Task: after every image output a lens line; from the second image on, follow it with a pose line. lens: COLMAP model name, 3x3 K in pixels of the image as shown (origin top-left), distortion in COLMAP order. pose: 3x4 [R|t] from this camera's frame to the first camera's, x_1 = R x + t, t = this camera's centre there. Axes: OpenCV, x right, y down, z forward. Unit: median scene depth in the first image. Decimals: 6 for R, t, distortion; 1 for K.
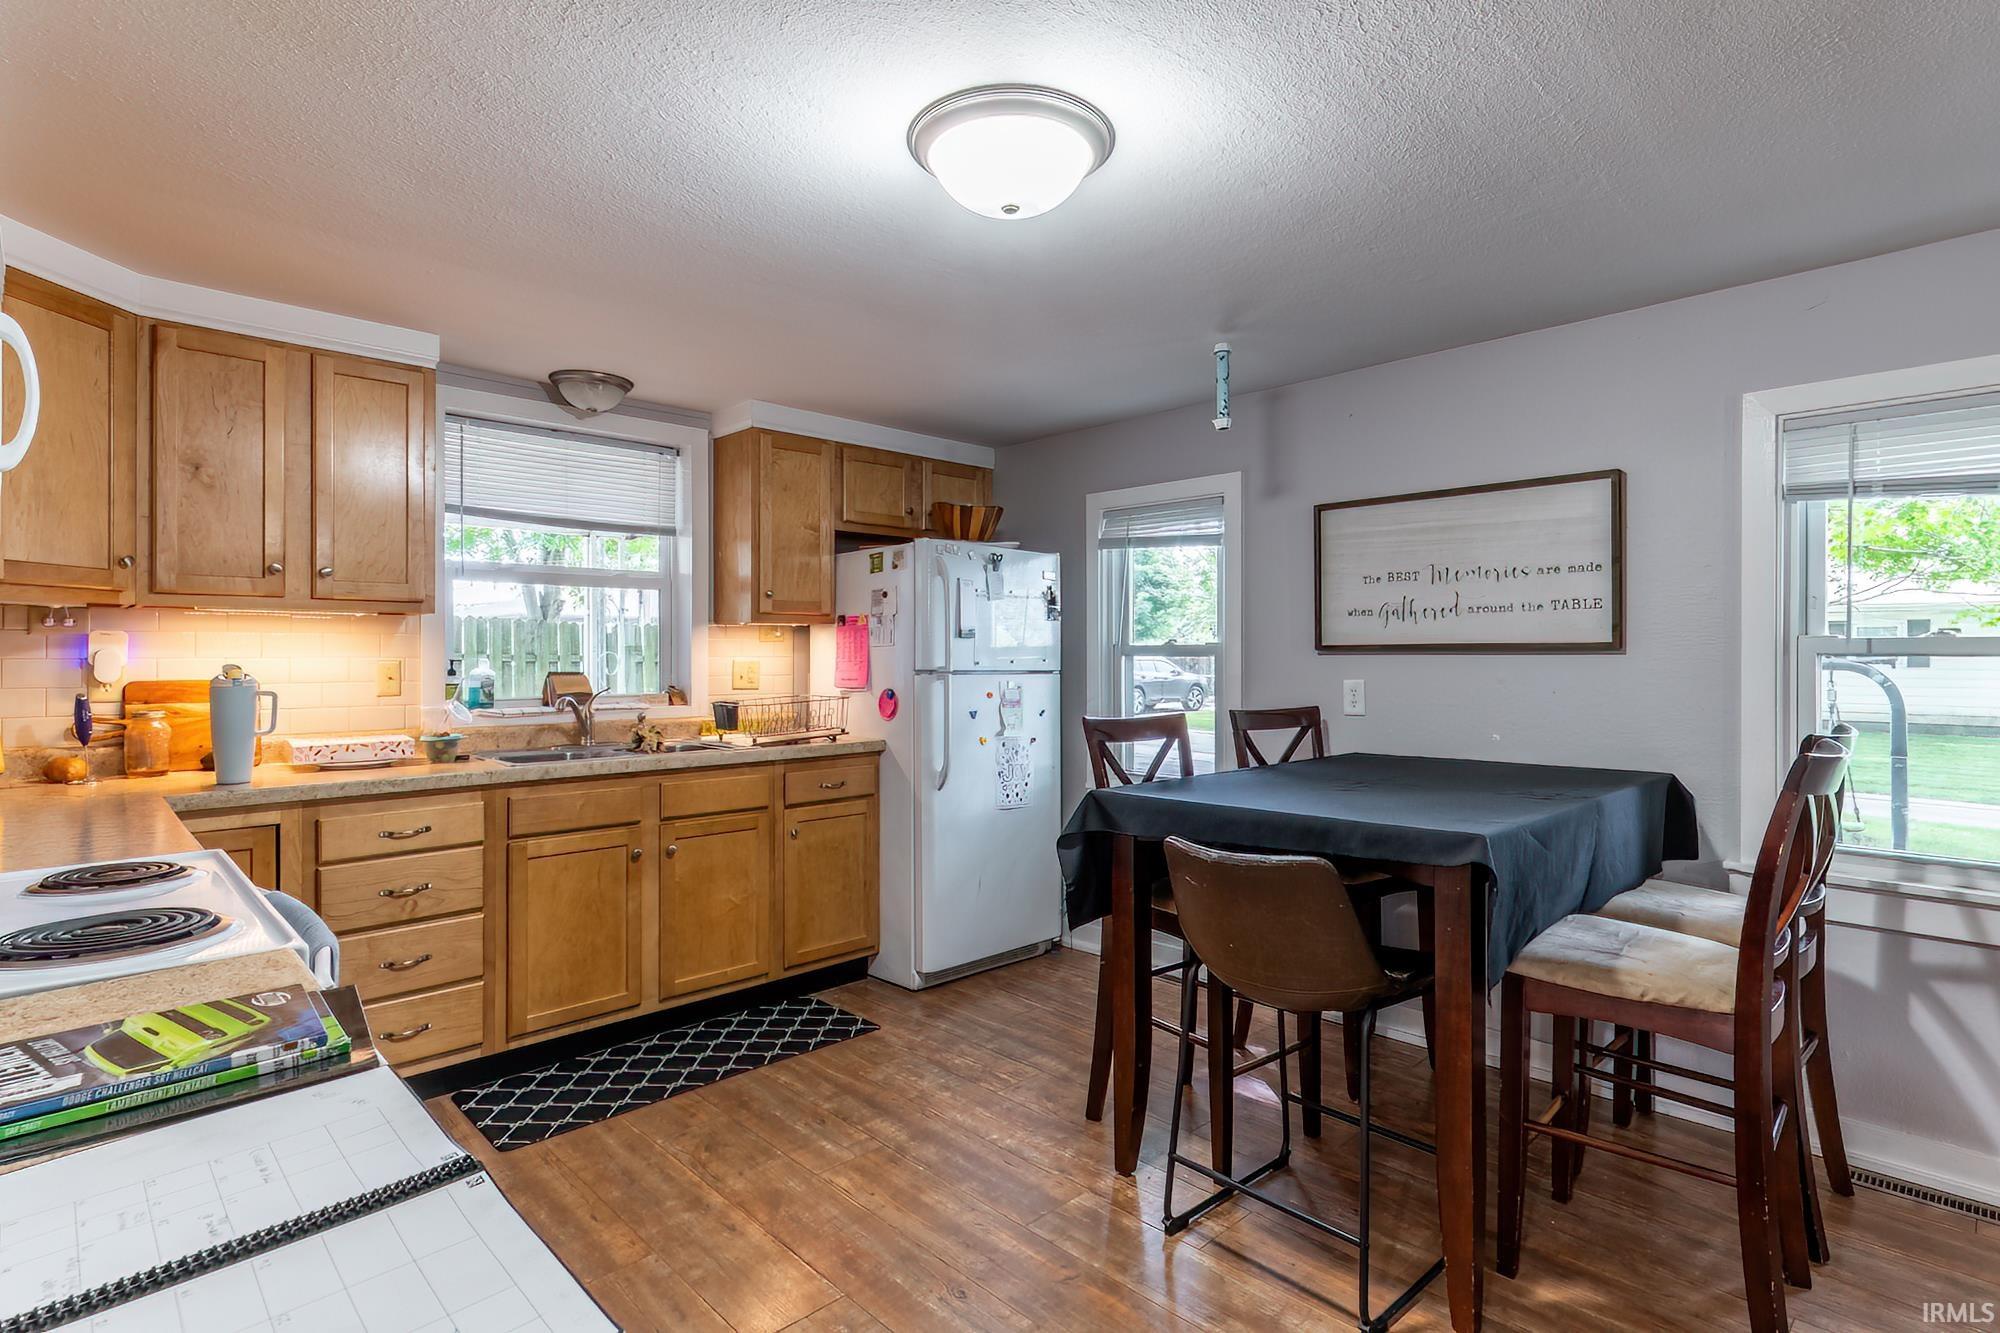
lens RADIAL K [[979.8, 0, 988.3], [0, 979.8, 652.6], [0, 0, 1]] dist [-0.001744, -0.000241]
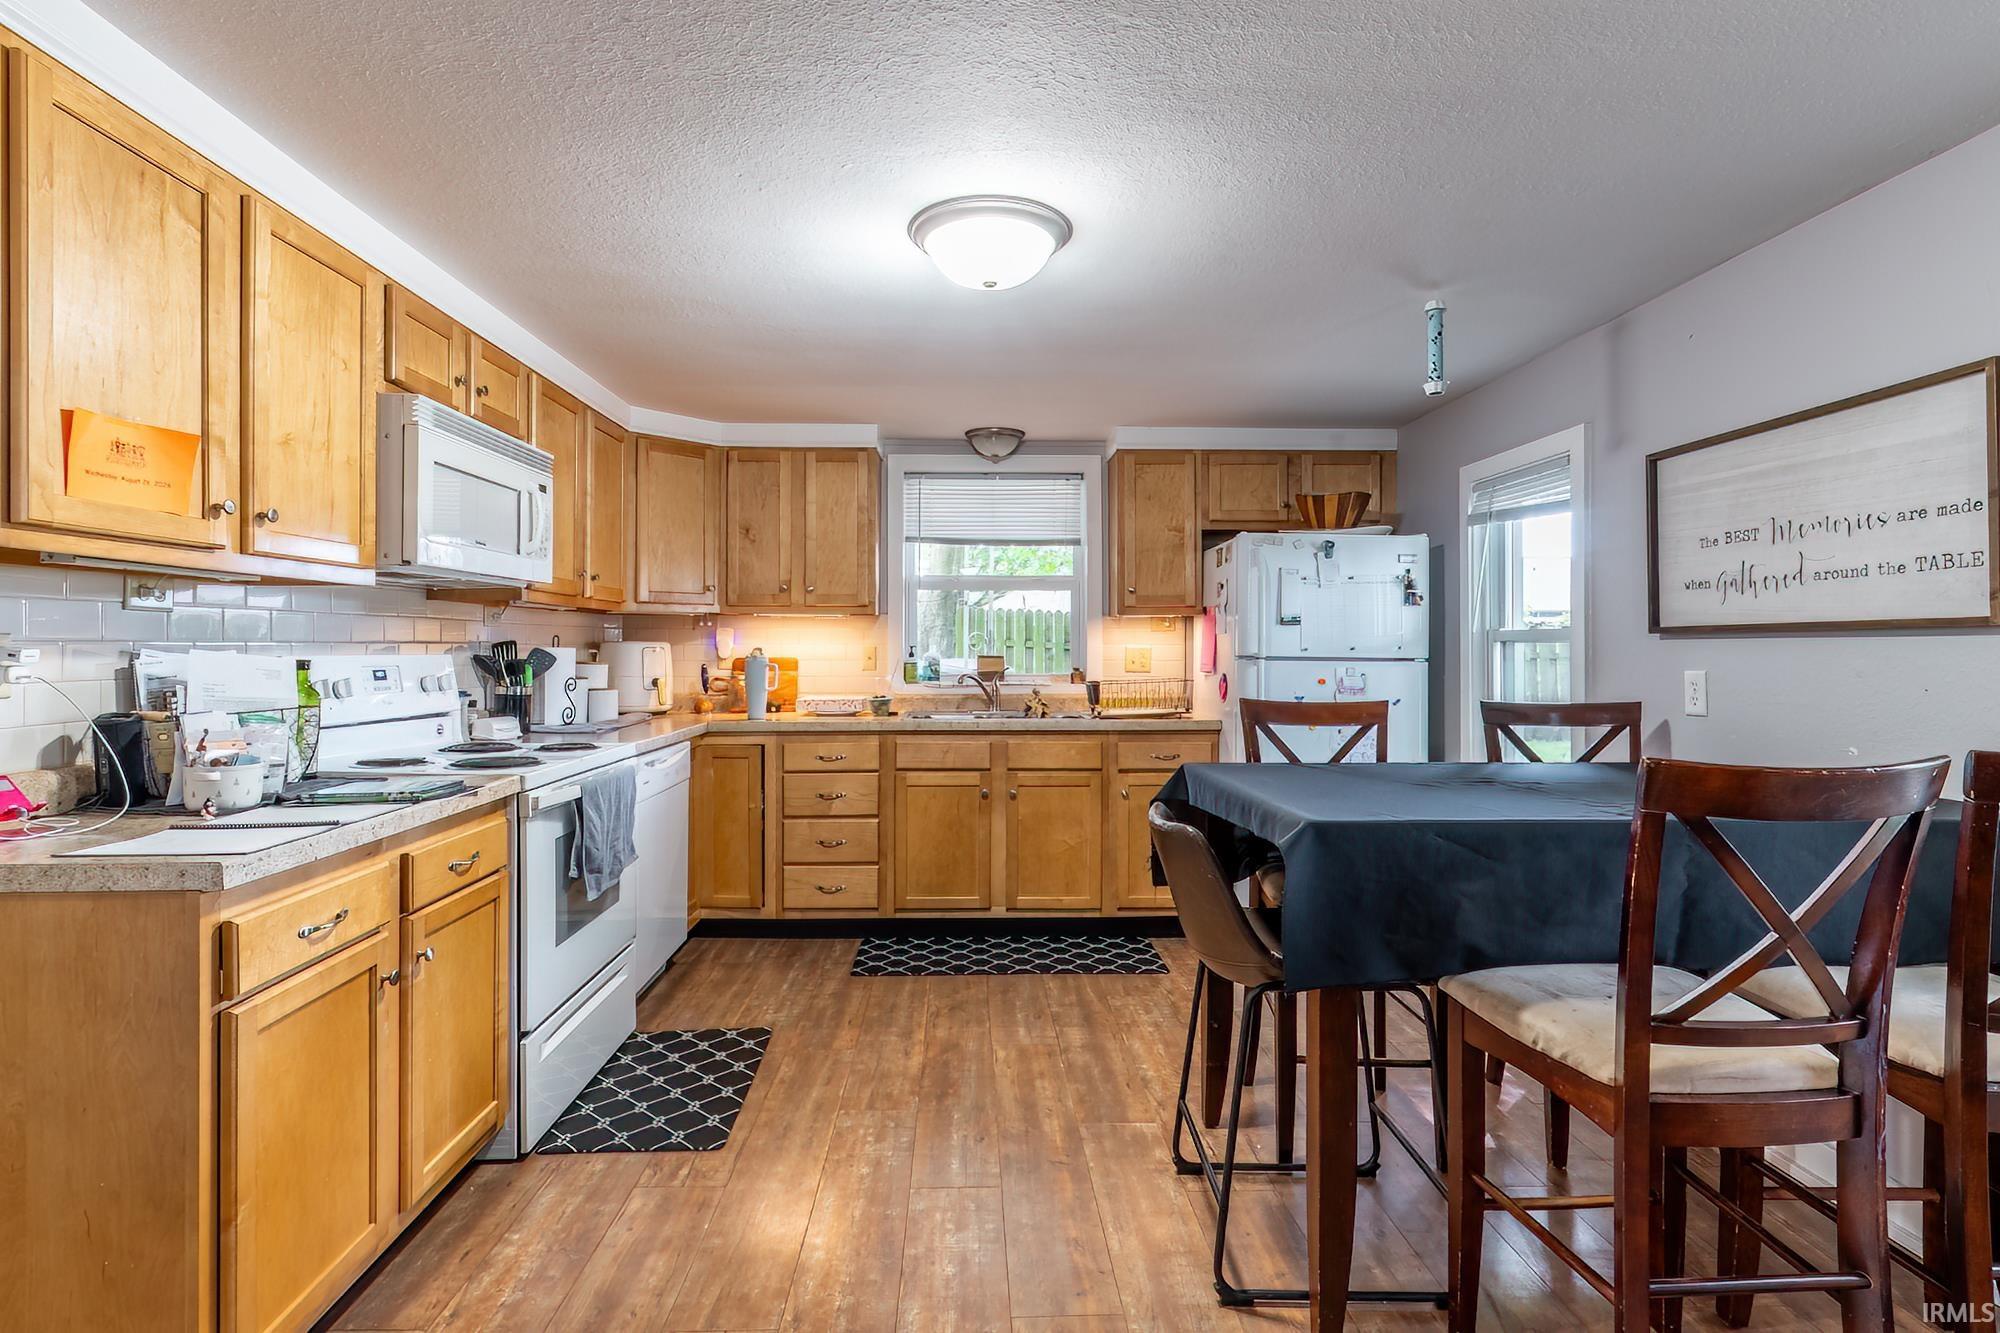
lens RADIAL K [[961.1, 0, 995.5], [0, 961.1, 642.5], [0, 0, 1]] dist [0.001789, 0.000049]
pose [[0.740595, -0.003002, -0.671945, 0.490427], [0.000519, 0.999992, -0.003896, 0.008056], [0.671951, 0.002536, 0.740591, 0.049494]]
